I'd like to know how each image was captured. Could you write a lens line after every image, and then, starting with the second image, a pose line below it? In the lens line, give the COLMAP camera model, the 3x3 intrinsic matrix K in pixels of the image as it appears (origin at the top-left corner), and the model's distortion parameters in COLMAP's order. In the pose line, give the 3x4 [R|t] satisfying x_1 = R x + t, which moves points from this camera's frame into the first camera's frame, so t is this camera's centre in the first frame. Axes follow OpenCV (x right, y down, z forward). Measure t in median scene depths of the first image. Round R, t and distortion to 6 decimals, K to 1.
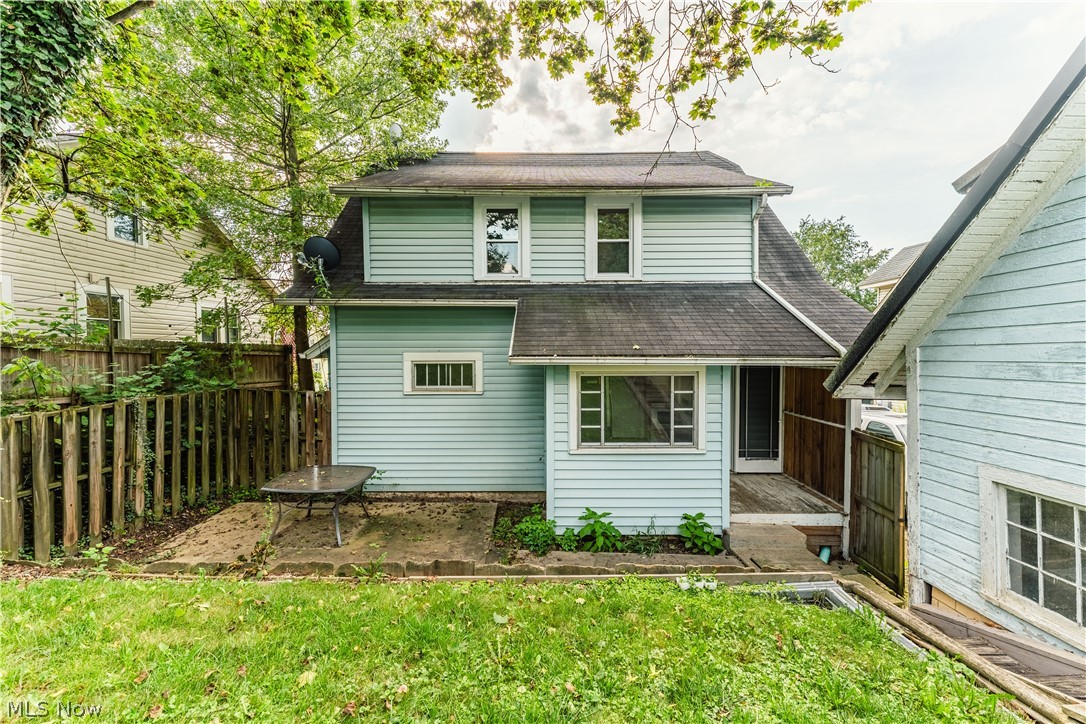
lens RADIAL K [[437.3, 0, 543.0], [0, 437.3, 362.0], [0, 0, 1]] dist [0.047986, -0.000013]
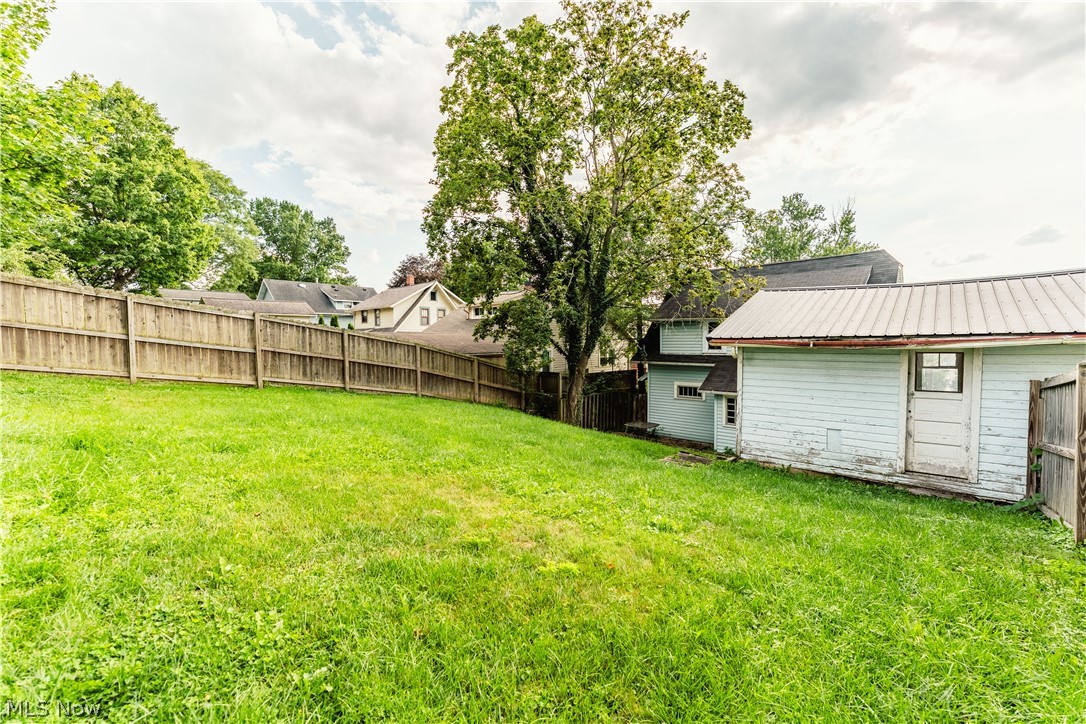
lens RADIAL K [[446.6, 0, 537.4], [0, 446.6, 363.5], [0, 0, 1]] dist [0.000557, -0.000013]
pose [[0.734972, 0.025431, -0.677621, 0.848889], [-0.011803, 0.999625, 0.024713, -0.182686], [0.677995, -0.010165, 0.734996, -1.414471]]
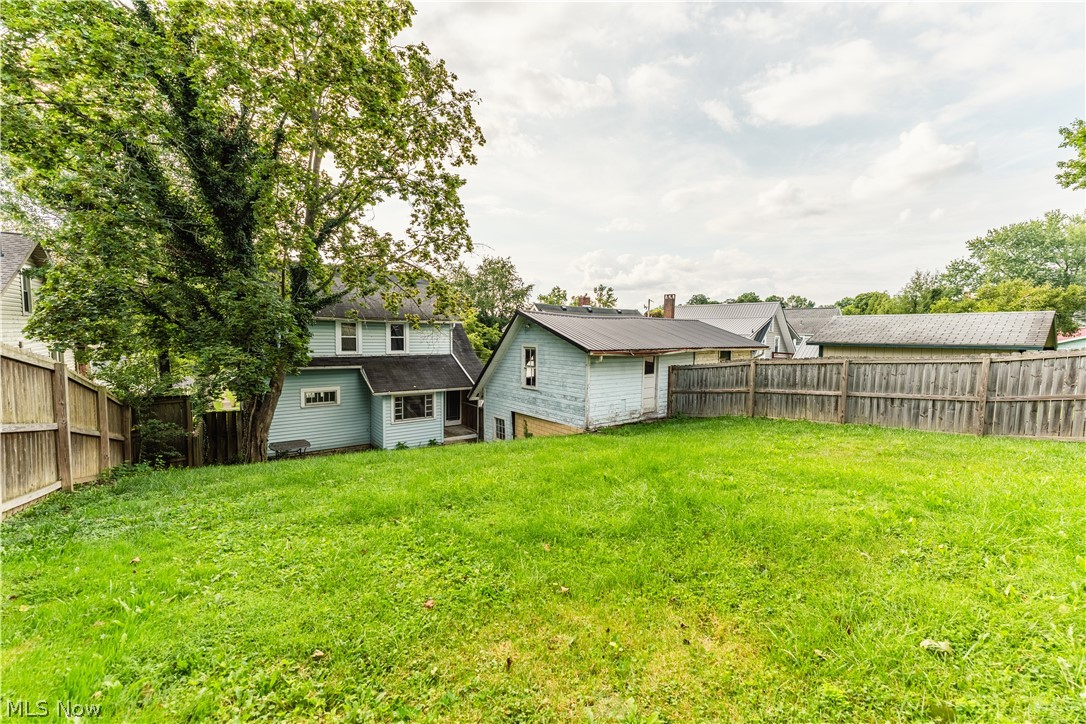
lens RADIAL K [[446.6, 0, 537.4], [0, 446.6, 363.5], [0, 0, 1]] dist [0.000557, -0.000013]
pose [[0.815794, -0.030634, 0.577531, -0.655953], [0.004053, 0.998874, 0.047258, -0.252386], [-0.578328, -0.036212, 0.815000, -1.507234]]
